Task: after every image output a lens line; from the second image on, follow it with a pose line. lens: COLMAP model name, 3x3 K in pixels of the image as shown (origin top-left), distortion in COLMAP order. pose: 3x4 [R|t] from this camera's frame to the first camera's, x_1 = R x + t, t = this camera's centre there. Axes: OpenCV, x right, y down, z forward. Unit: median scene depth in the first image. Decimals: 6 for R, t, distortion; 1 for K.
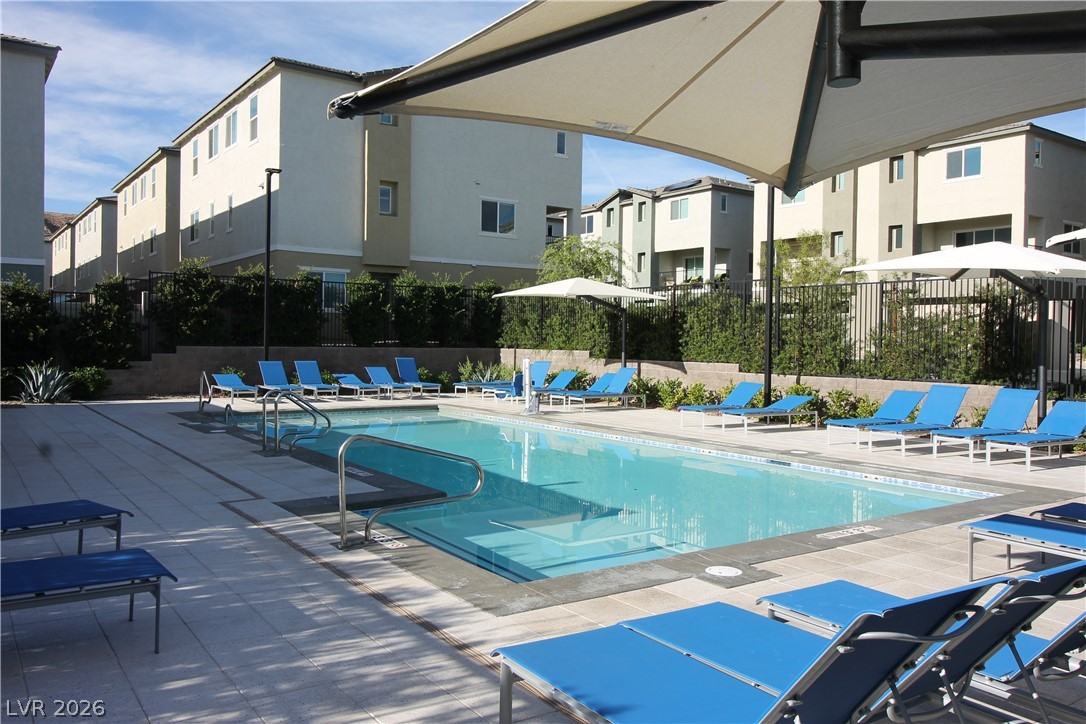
lens RADIAL K [[845.2, 0, 531.1], [0, 845.2, 348.6], [0, 0, 1]] dist [0.011365, -0.005065]
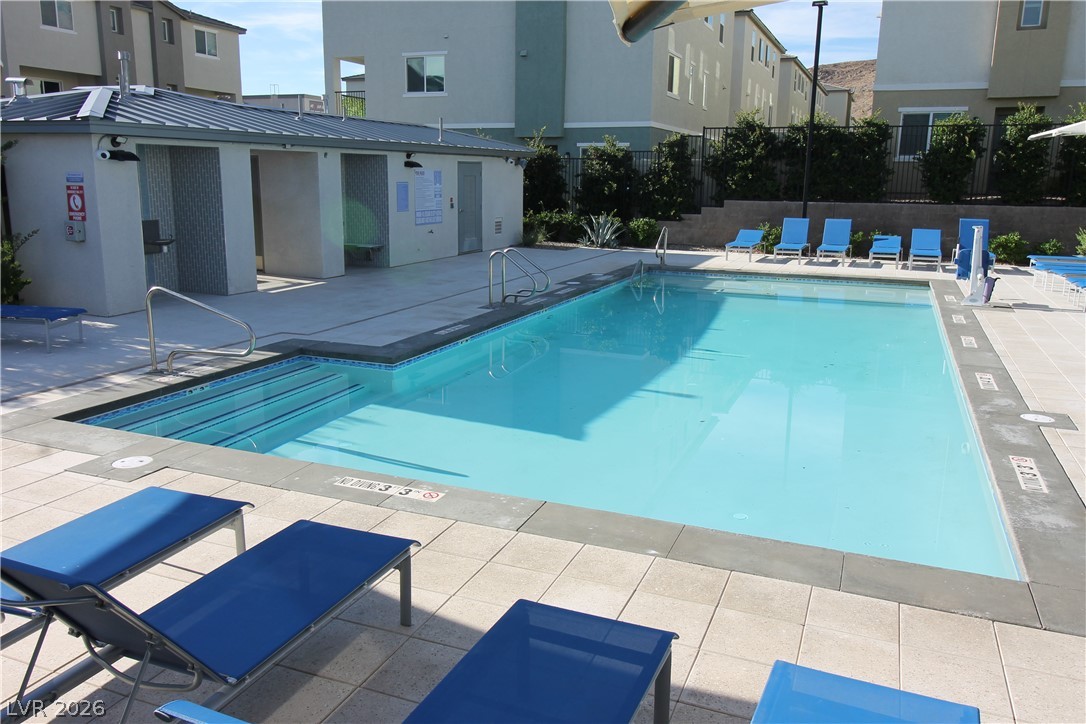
lens RADIAL K [[845.2, 0, 531.1], [0, 845.2, 348.6], [0, 0, 1]] dist [0.011365, -0.005065]
pose [[0.541187, 0.161831, -0.825183, 0.336397], [-0.011846, 0.982677, 0.184949, -0.013286], [0.840819, -0.090317, 0.533729, 0.235718]]
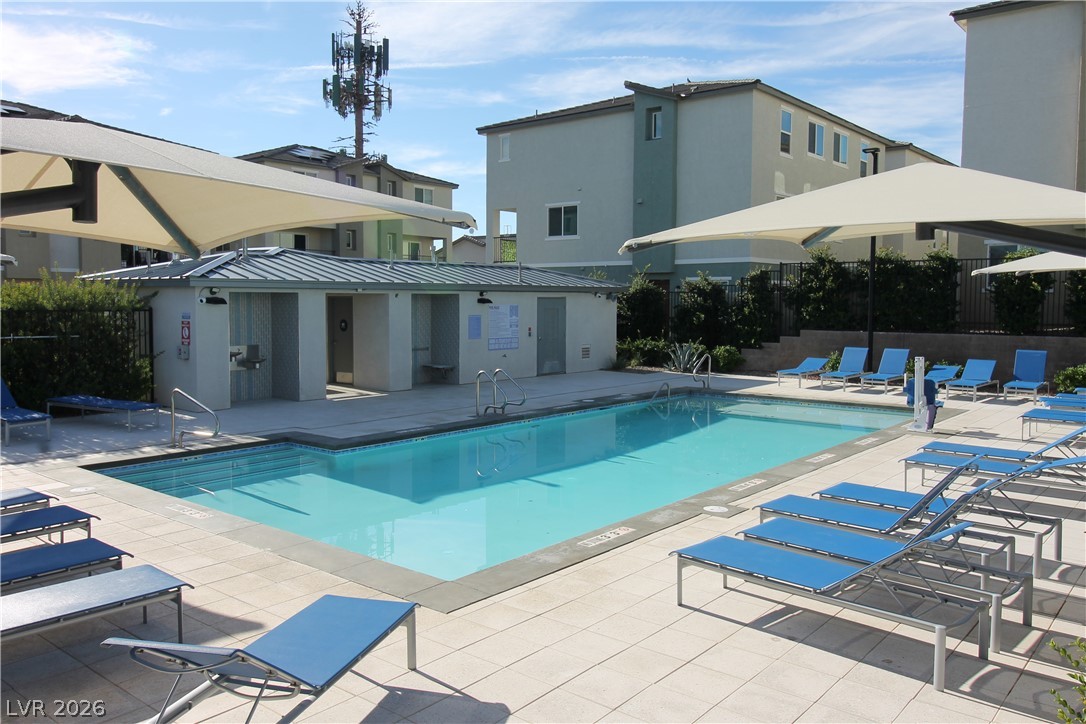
lens RADIAL K [[845.2, 0, 531.1], [0, 845.2, 348.6], [0, 0, 1]] dist [0.011365, -0.005065]
pose [[0.262303, 0.043720, -0.963995, 0.544081], [-0.009193, 0.999041, 0.042808, -0.022542], [0.964942, -0.002366, 0.262454, 0.381048]]
